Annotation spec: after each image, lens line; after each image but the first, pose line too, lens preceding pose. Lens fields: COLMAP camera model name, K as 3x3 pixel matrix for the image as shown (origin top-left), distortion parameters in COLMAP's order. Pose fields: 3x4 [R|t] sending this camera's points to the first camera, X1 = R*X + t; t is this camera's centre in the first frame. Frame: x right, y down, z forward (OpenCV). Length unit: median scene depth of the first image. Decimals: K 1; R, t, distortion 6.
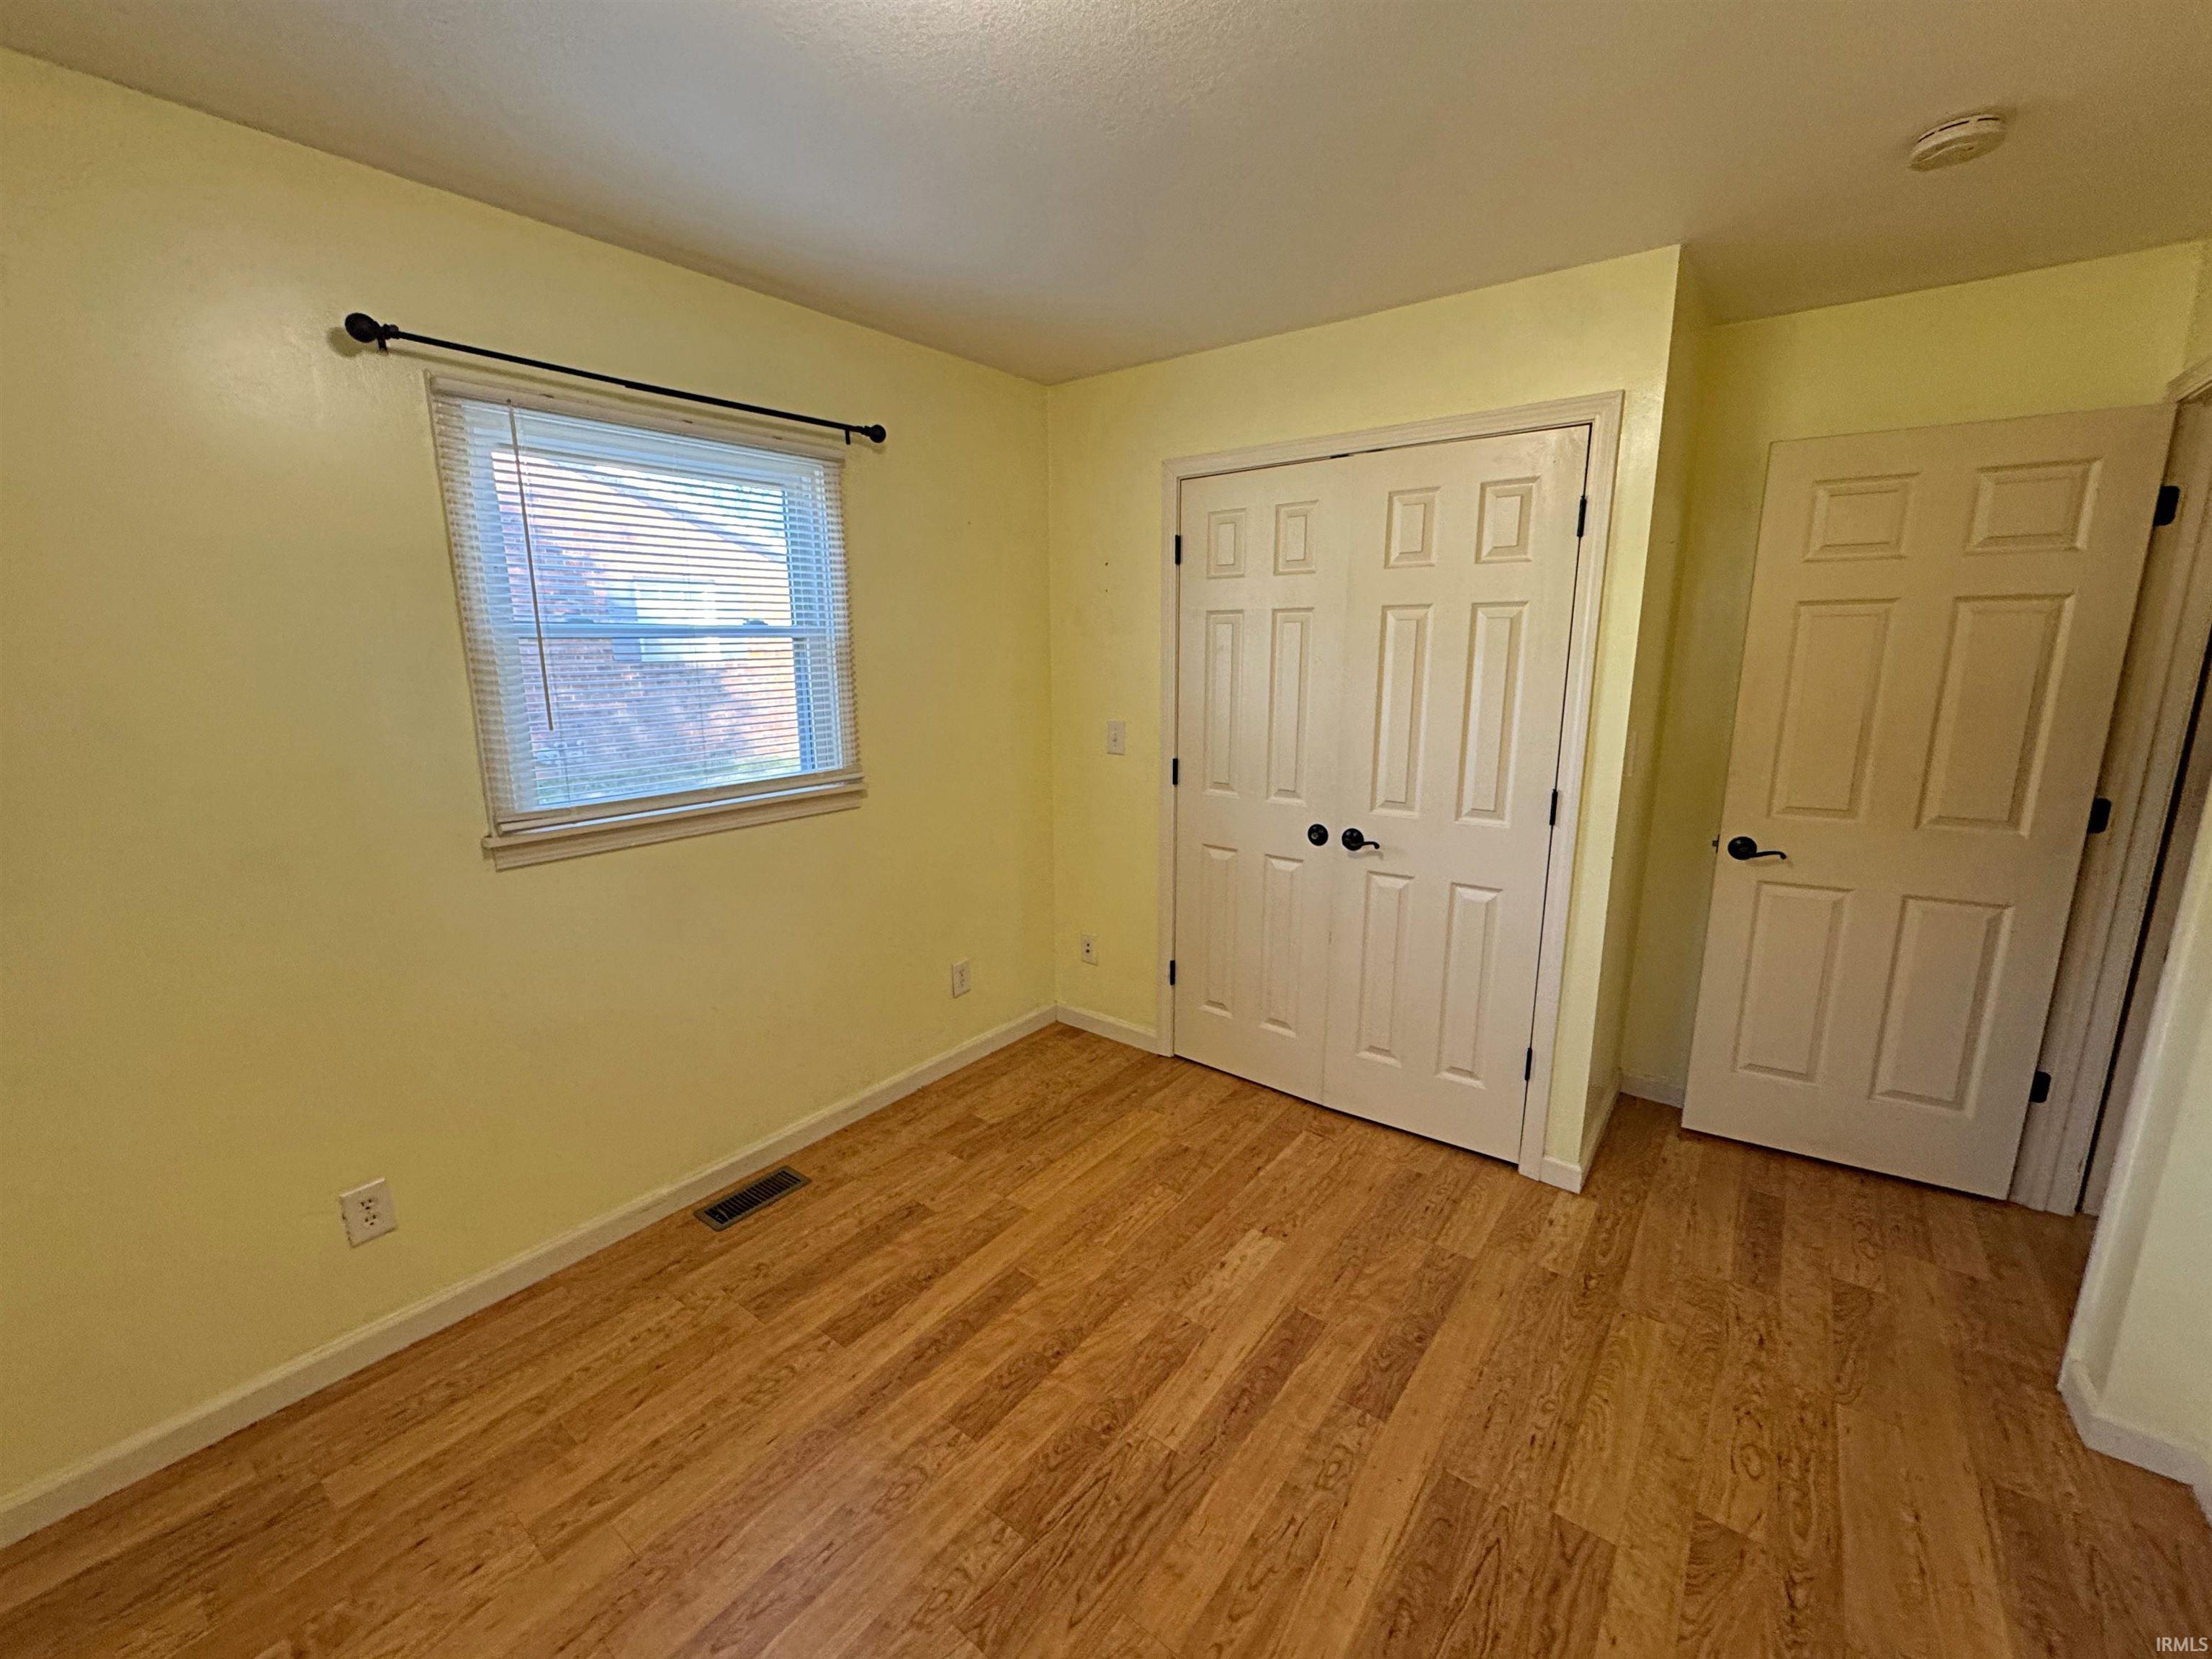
lens RADIAL K [[905.5, 0, 1106.0], [0, 905.5, 829.5], [0, 0, 1]] dist [-0.003663, -0.000047]
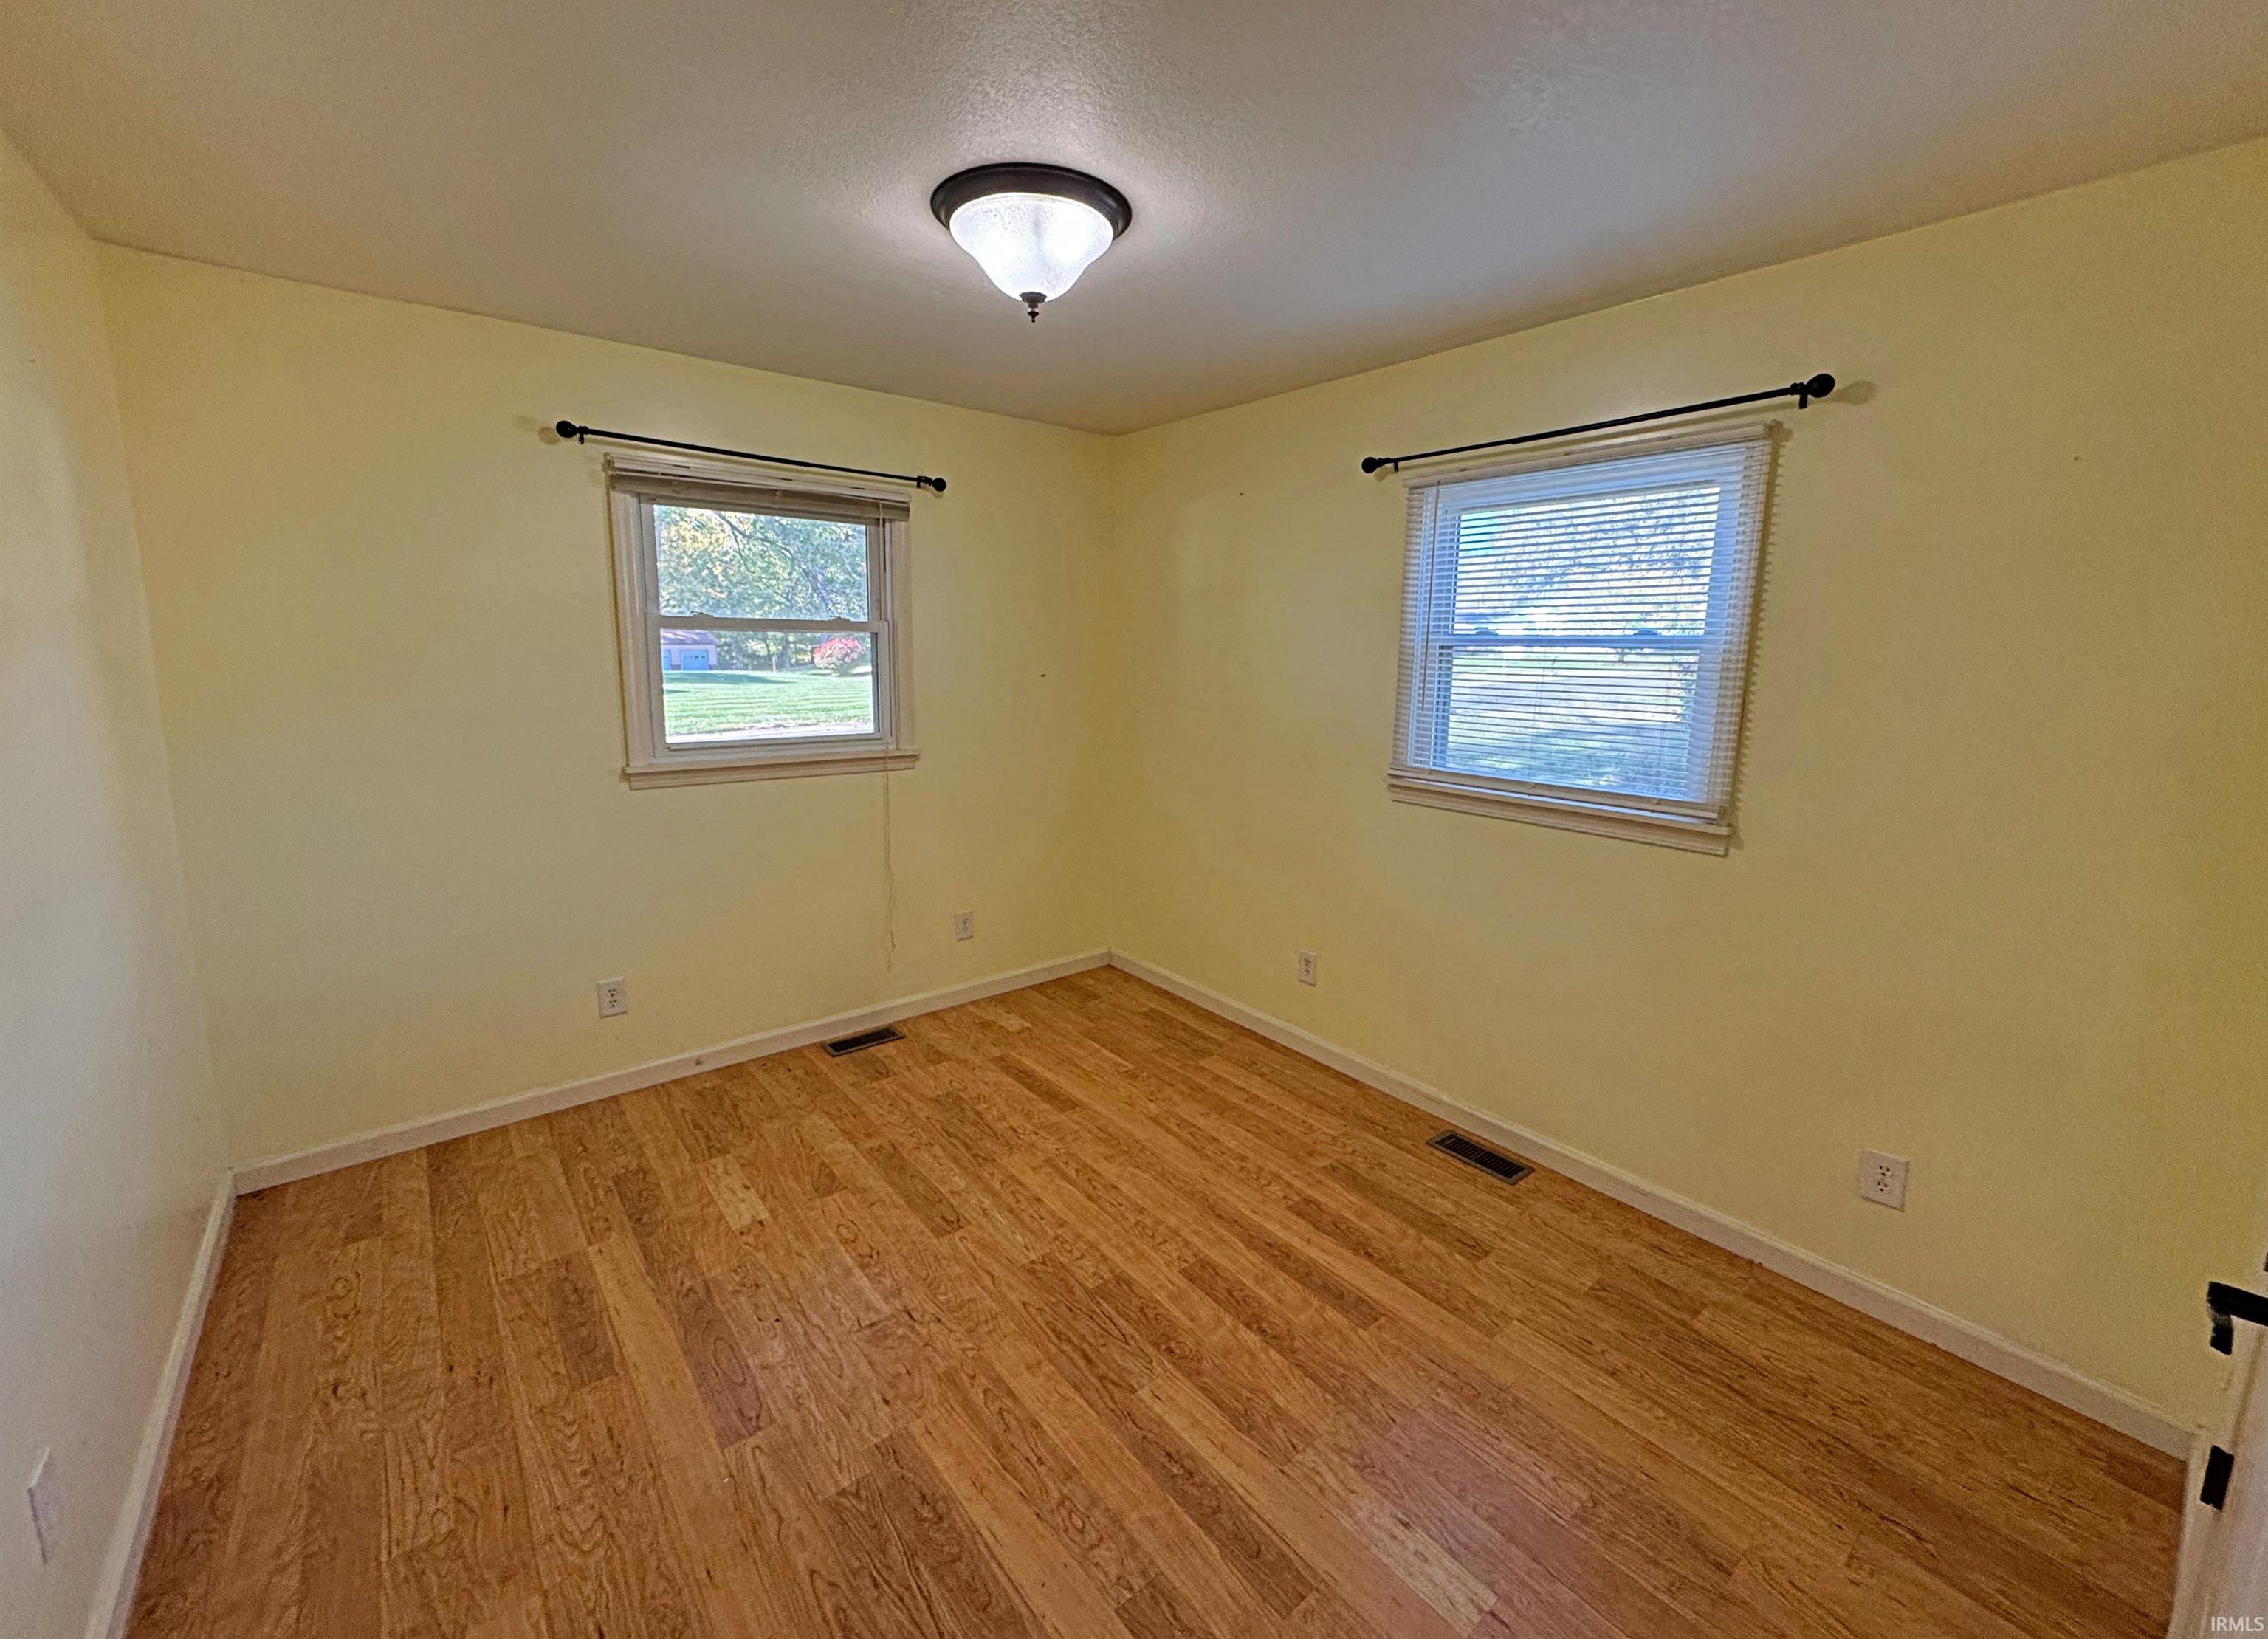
lens RADIAL K [[923.9, 0, 1131.8], [0, 923.9, 786.6], [0, 0, 1]] dist [0.000403, -0.000043]
pose [[-0.241658, 0.153855, -0.958087, 0.948996], [-0.208129, 0.956153, 0.206041, -0.214804], [0.947778, 0.249197, -0.199040, 0.959372]]
